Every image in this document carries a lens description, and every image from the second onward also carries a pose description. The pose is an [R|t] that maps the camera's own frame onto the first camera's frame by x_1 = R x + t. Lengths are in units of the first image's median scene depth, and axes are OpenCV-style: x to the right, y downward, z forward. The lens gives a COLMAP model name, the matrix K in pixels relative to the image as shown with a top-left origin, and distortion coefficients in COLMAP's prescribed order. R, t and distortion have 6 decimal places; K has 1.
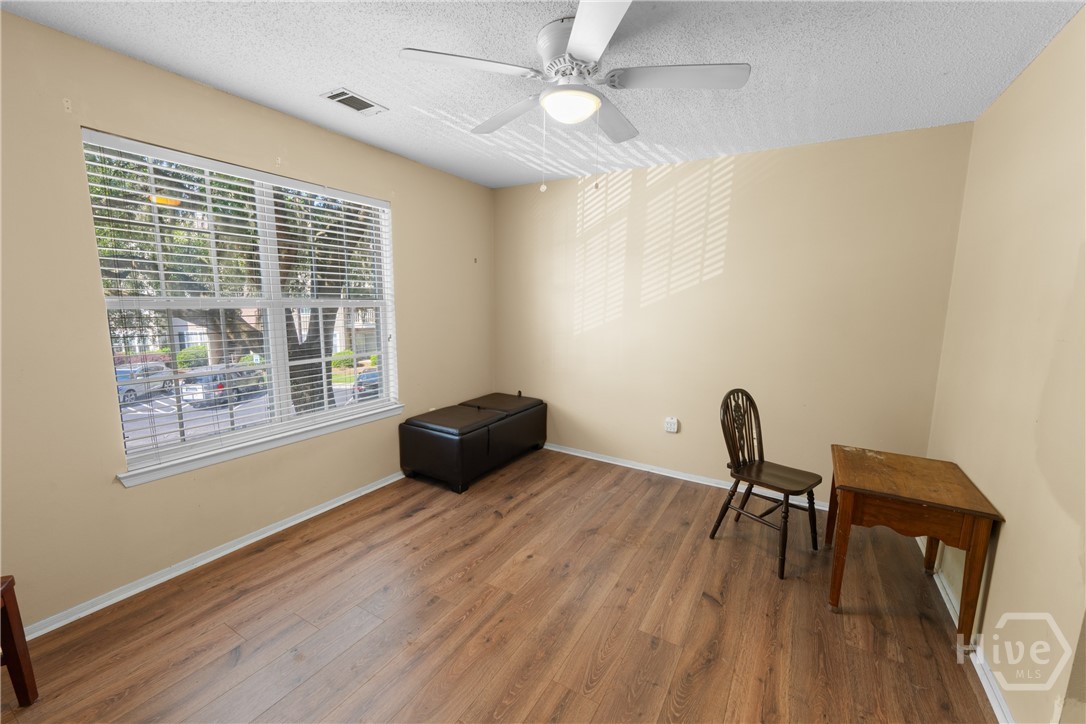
lens RADIAL K [[437.8, 0, 543.9], [0, 437.8, 363.5], [0, 0, 1]] dist [0.001220, -0.001558]
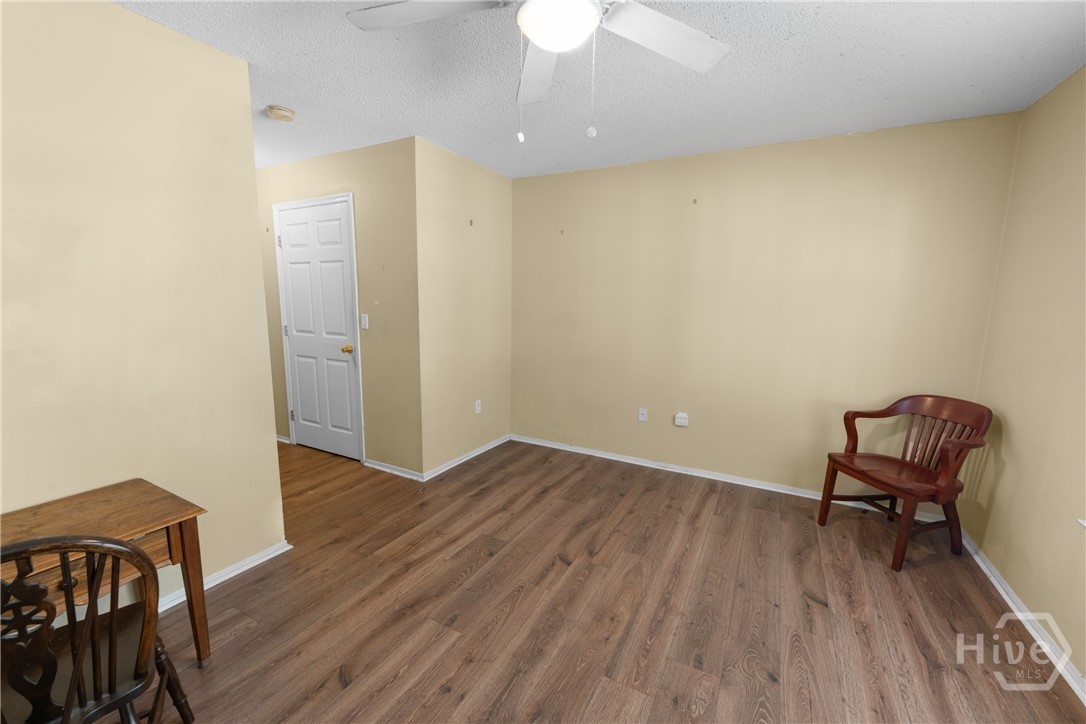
lens RADIAL K [[437.8, 0, 543.9], [0, 437.8, 376.3], [0, 0, 1]] dist [0.001220, -0.001558]
pose [[-0.998595, -0.026205, -0.046065, 0.059284], [-0.039645, 0.946199, 0.321146, -0.146000], [0.035171, 0.322521, -0.945909, 1.077012]]
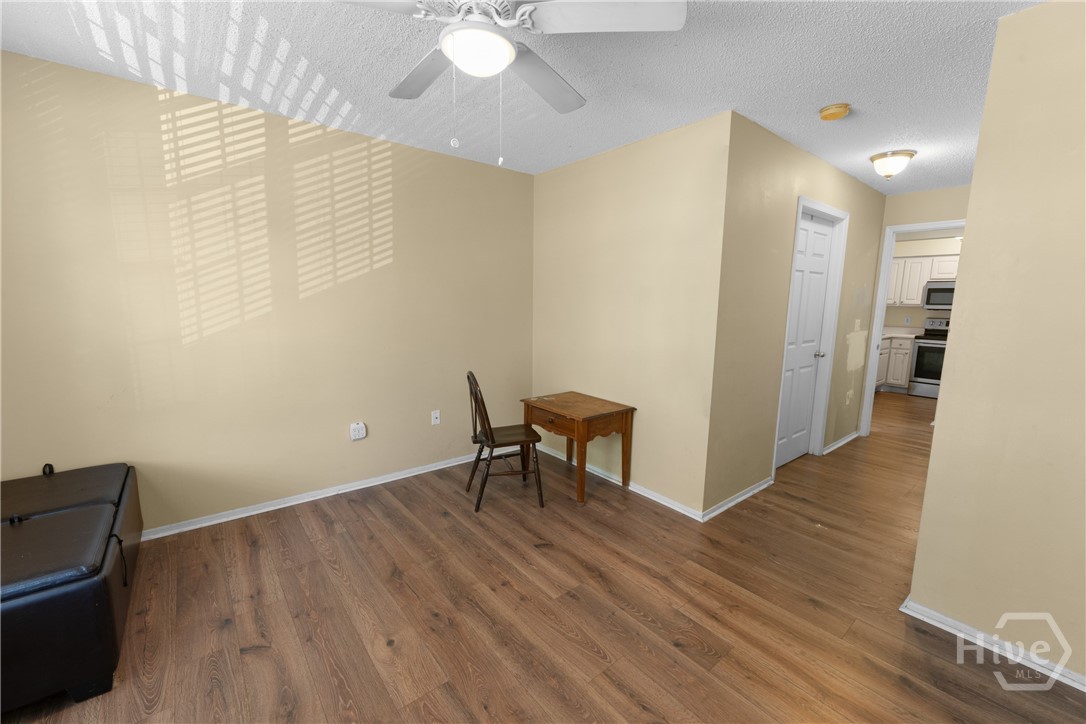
lens RADIAL K [[437.8, 0, 543.6], [0, 437.8, 363.7], [0, 0, 1]] dist [0.001220, -0.001558]
pose [[0.347387, -0.149067, 0.925798, -0.435569], [0.128379, 0.985548, 0.110516, -0.050087], [-0.928892, 0.080461, 0.361504, 0.369007]]
